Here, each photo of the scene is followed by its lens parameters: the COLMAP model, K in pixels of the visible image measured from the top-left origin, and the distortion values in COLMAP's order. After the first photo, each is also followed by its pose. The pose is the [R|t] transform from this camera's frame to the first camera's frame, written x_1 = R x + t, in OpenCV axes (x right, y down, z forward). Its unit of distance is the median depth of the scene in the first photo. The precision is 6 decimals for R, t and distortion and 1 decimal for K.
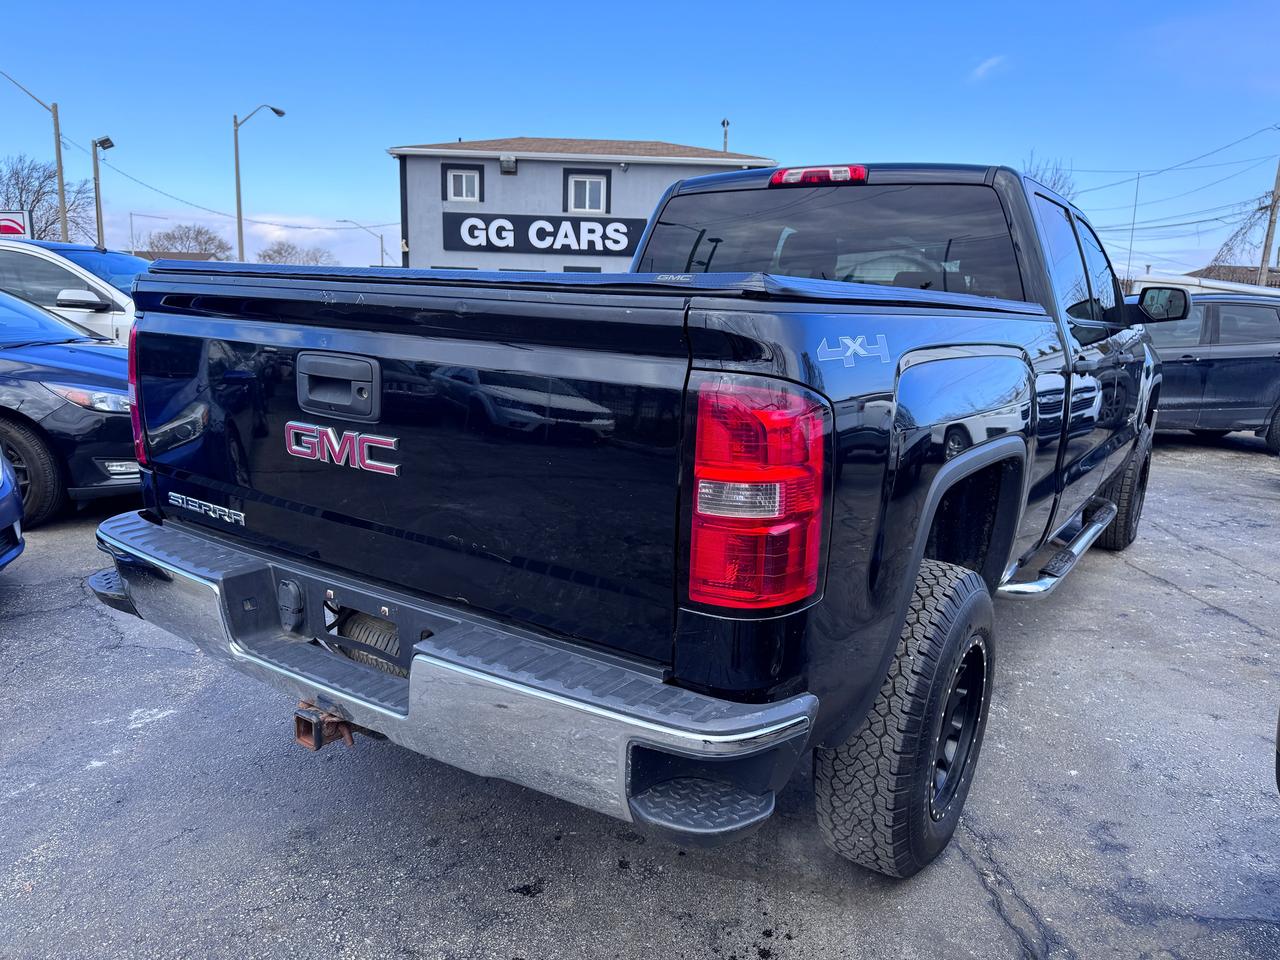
lens RADIAL K [[921.5, 0, 609.1], [0, 921.5, 480.6], [0, 0, 1]] dist [0.004422, -0.007553]
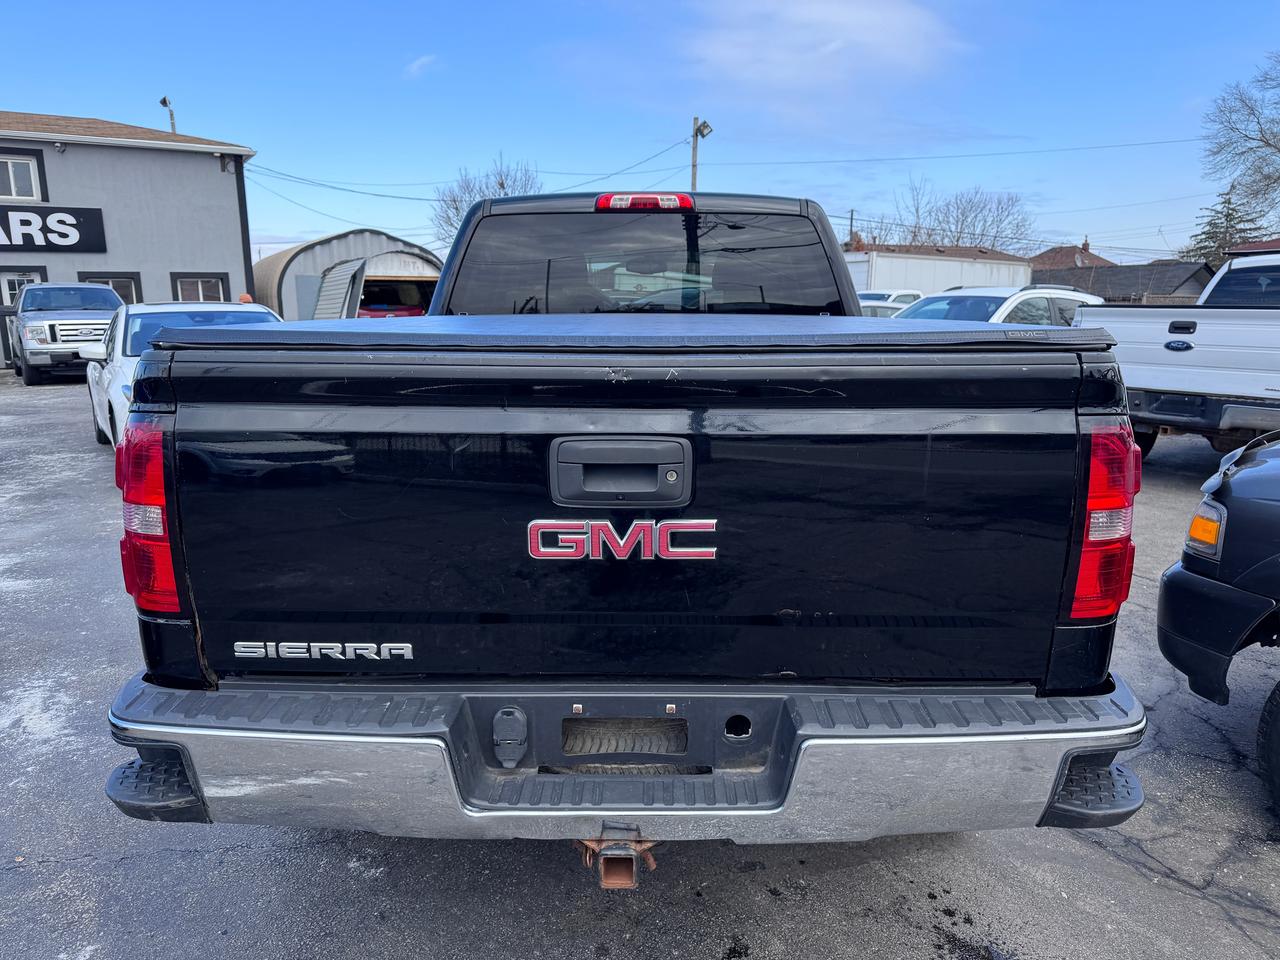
lens RADIAL K [[897.7, 0, 640.0], [0, 897.7, 480.0], [0, 0, 1]] dist [0.113145, -0.135059]
pose [[0.827739, -0.148171, 0.541196, -0.429110], [0.142050, 0.988421, 0.053353, -0.079480], [-0.542834, 0.032715, 0.839202, 0.155987]]
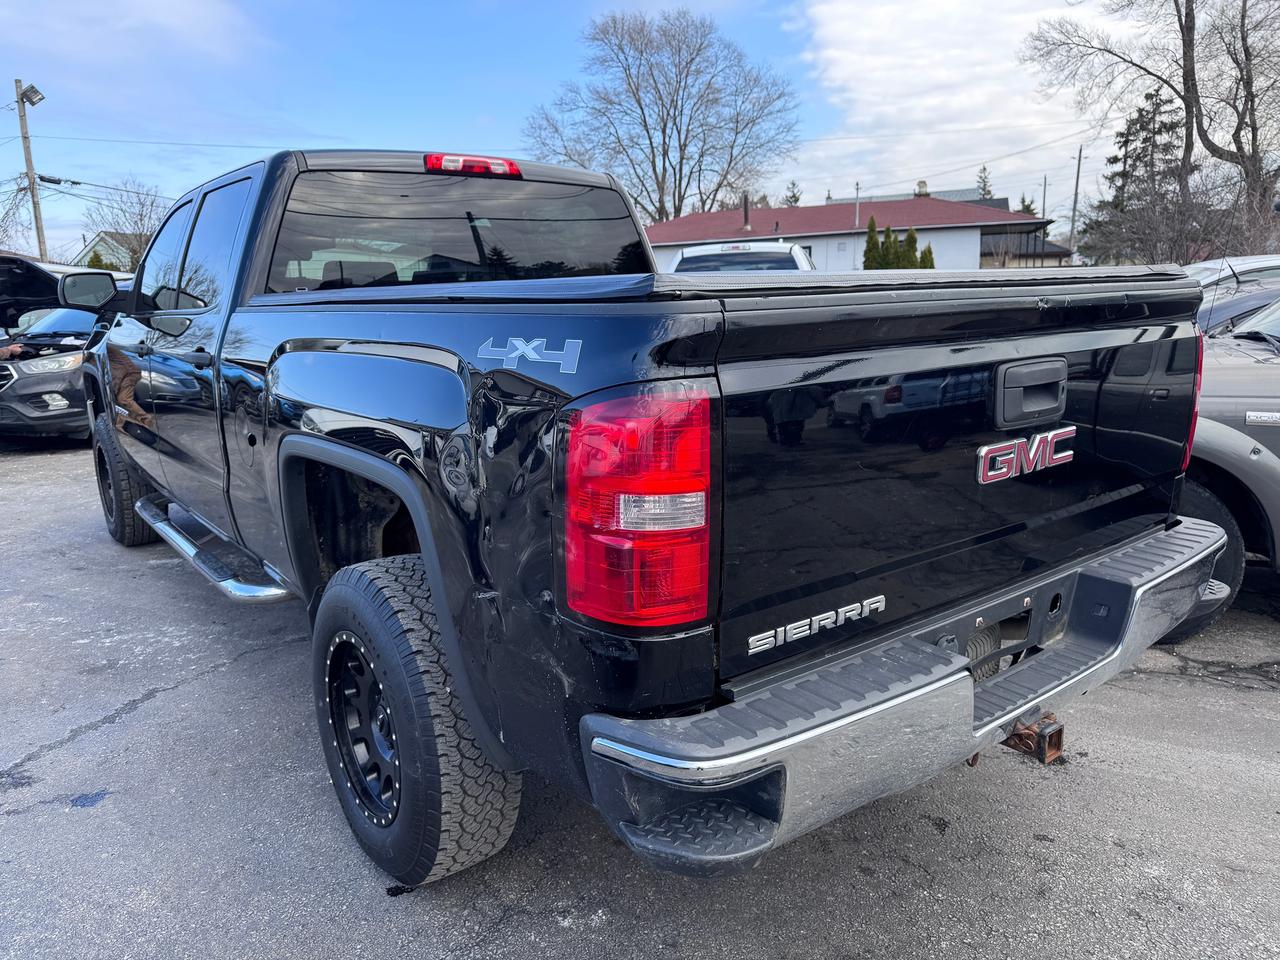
lens RADIAL K [[897.7, 0, 640.0], [0, 897.7, 480.0], [0, 0, 1]] dist [0.113145, -0.135059]
pose [[0.298057, -0.245336, 0.922482, -0.767111], [0.225345, 0.957176, 0.181753, -0.162692], [-0.927568, 0.153704, 0.340578, 0.618366]]
